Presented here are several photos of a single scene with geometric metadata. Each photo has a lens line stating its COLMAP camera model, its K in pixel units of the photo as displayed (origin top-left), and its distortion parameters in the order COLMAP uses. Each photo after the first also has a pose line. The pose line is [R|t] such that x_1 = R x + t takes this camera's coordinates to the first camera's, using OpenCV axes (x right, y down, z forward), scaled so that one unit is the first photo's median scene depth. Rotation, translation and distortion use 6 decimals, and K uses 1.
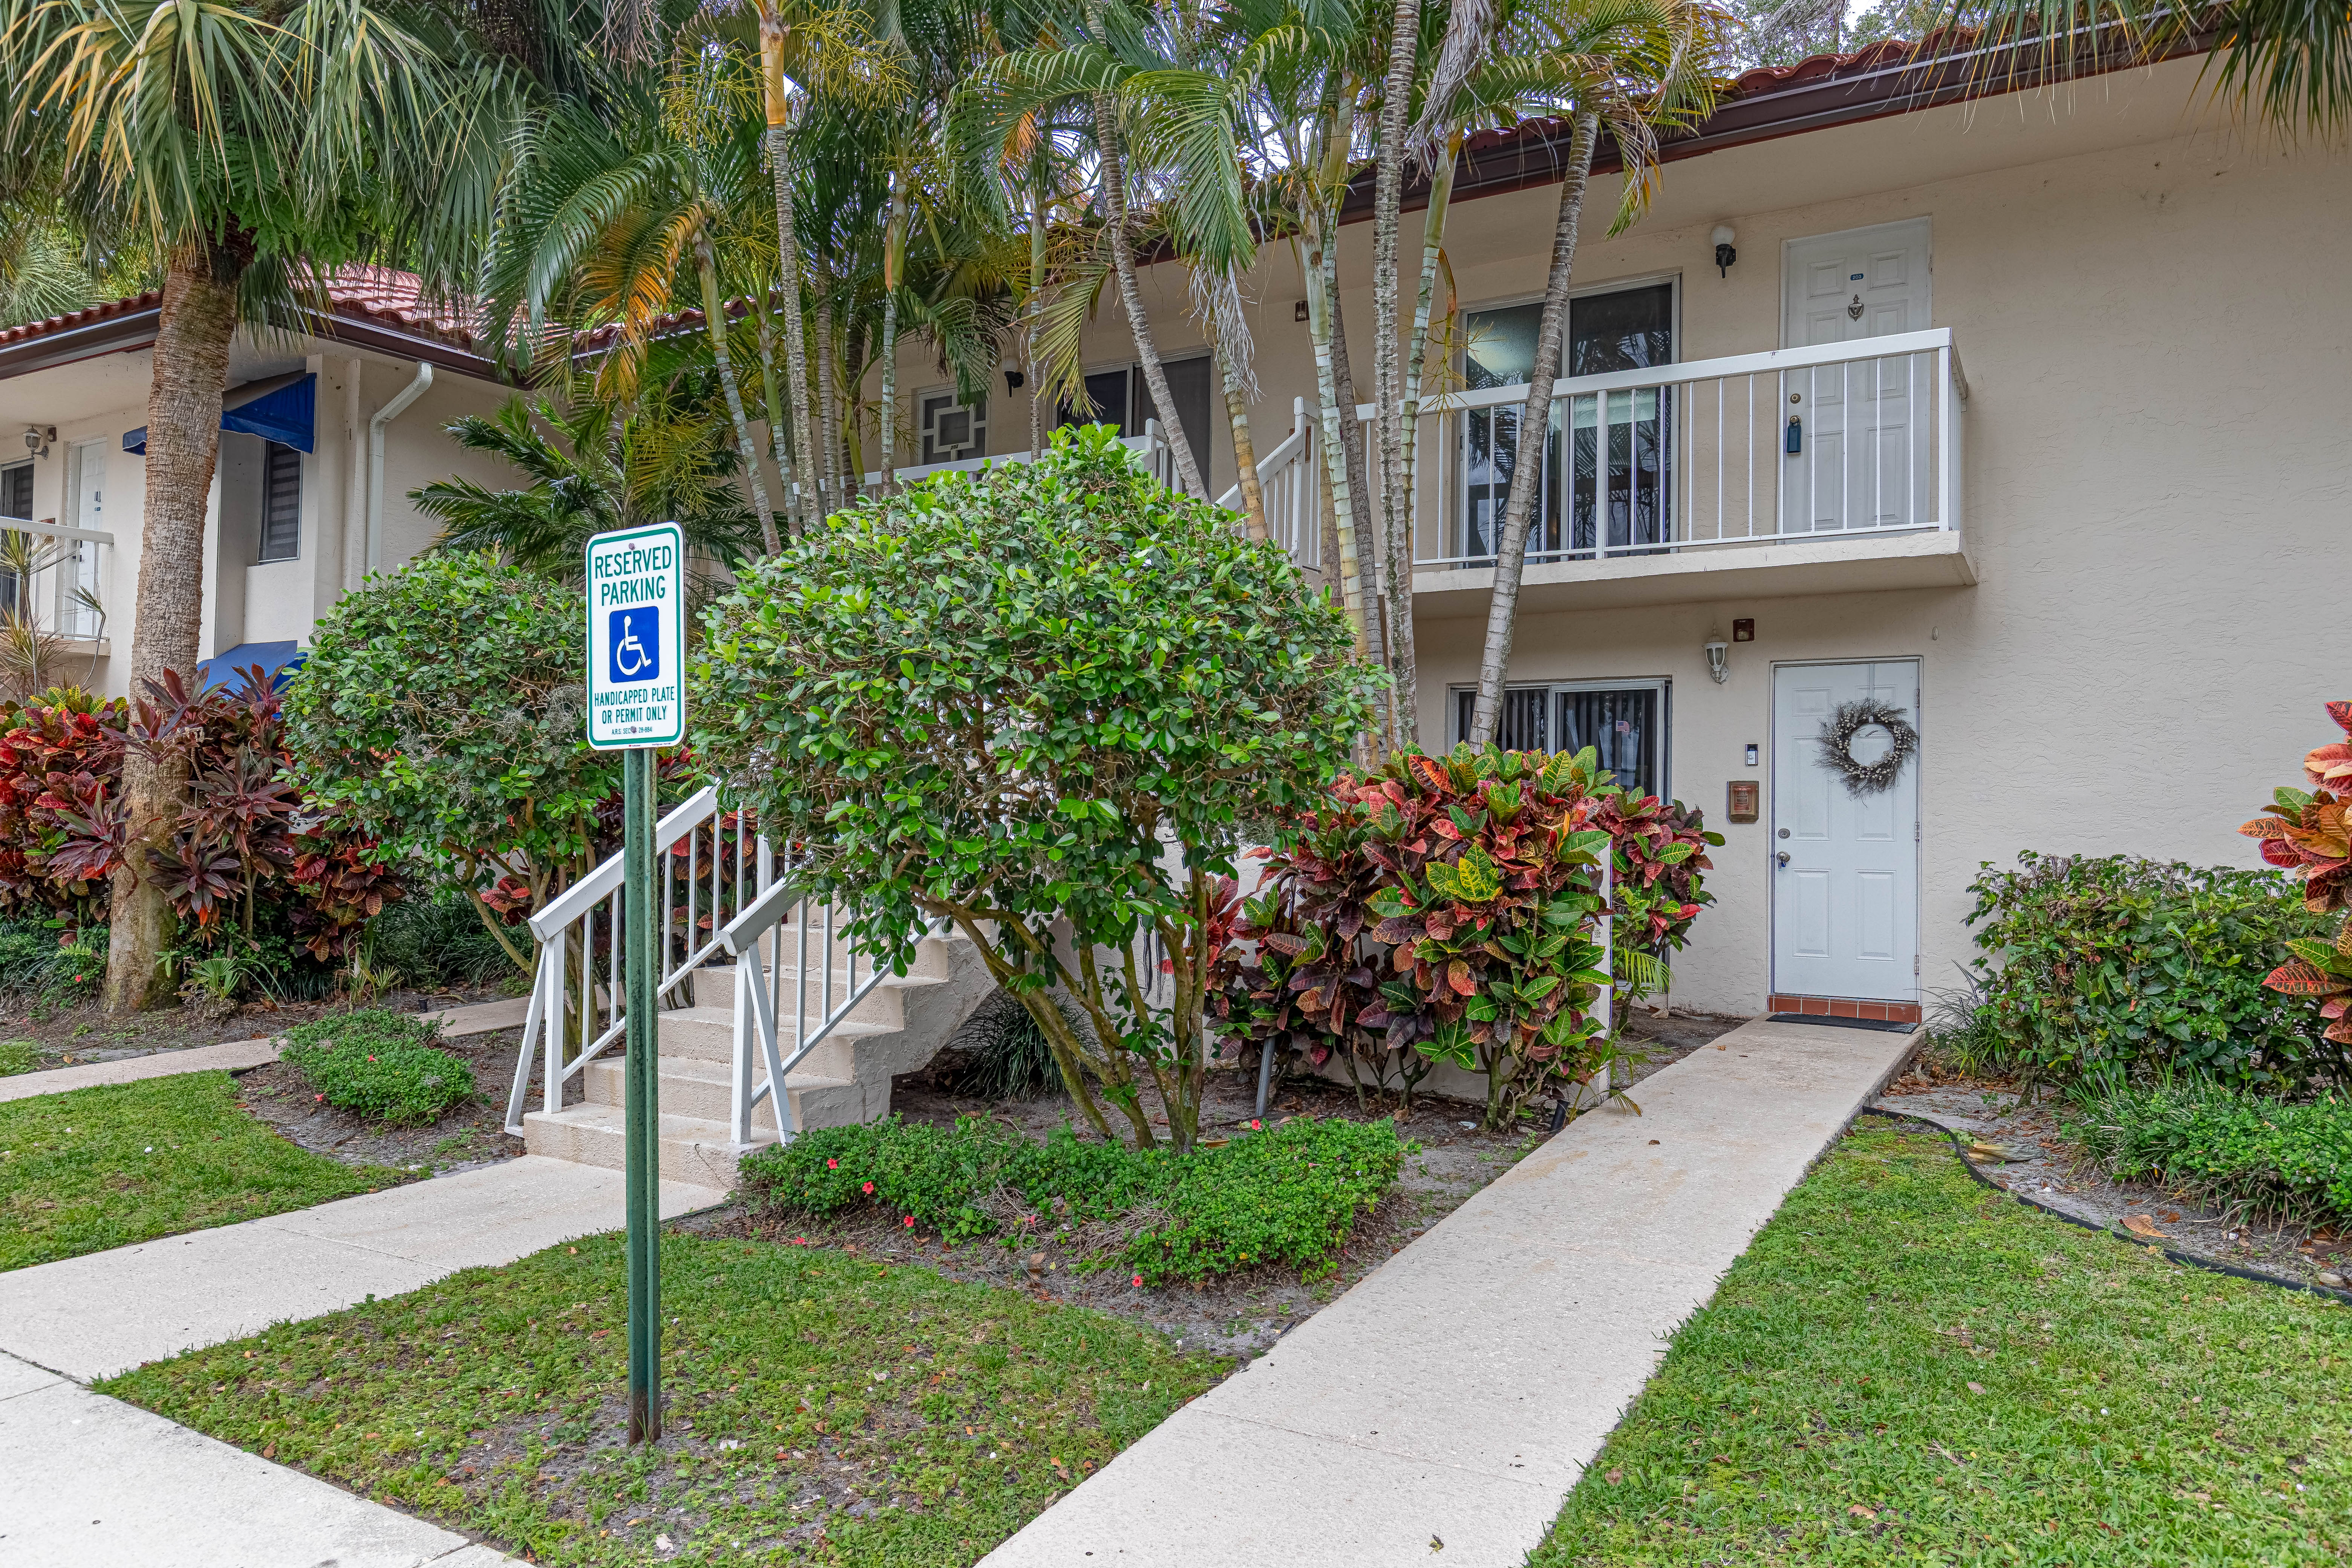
lens RADIAL K [[1521.9, 0, 1173.1], [0, 1521.9, 782.7], [0, 0, 1]] dist [-0.007845, -0.001503]
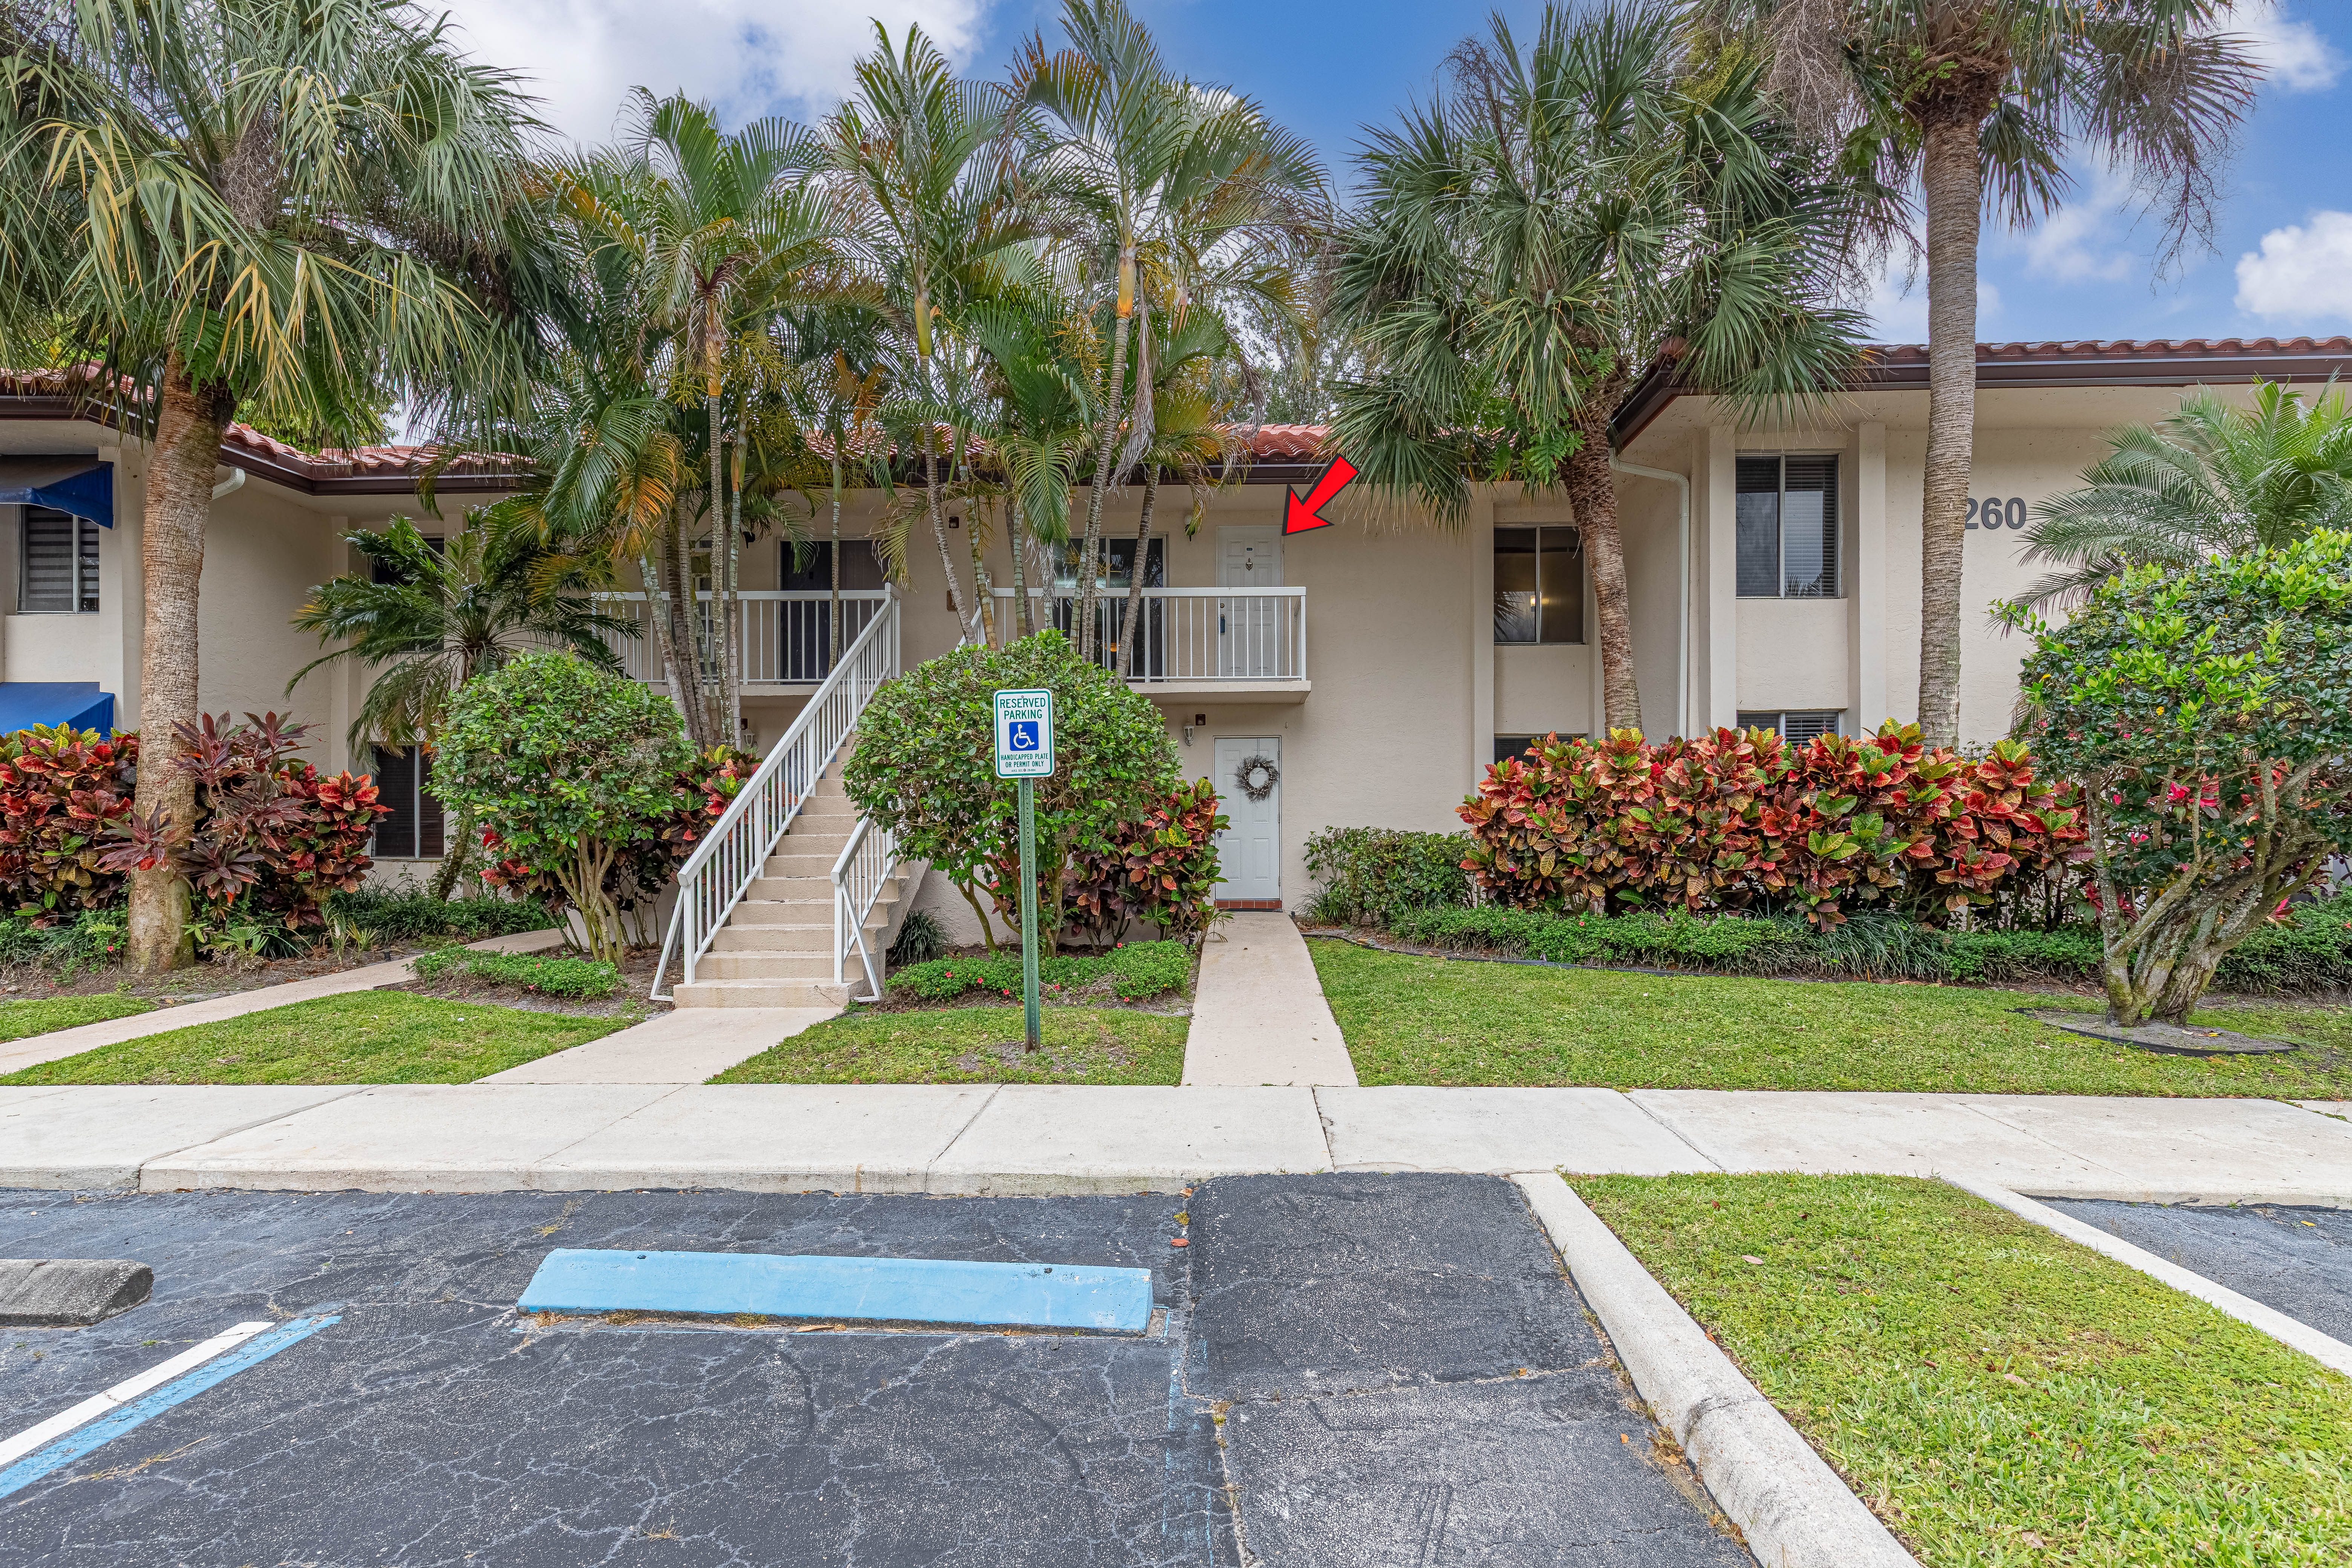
lens RADIAL K [[1075.7, 0, 1172.5], [0, 1075.7, 796.3], [0, 0, 1]] dist [0.001975, 0.000089]
pose [[0.876251, -0.002077, 0.481851, -0.382312], [0.004355, 0.999984, -0.003610, 0.006022], [-0.481835, 0.005262, 0.876246, -0.257904]]
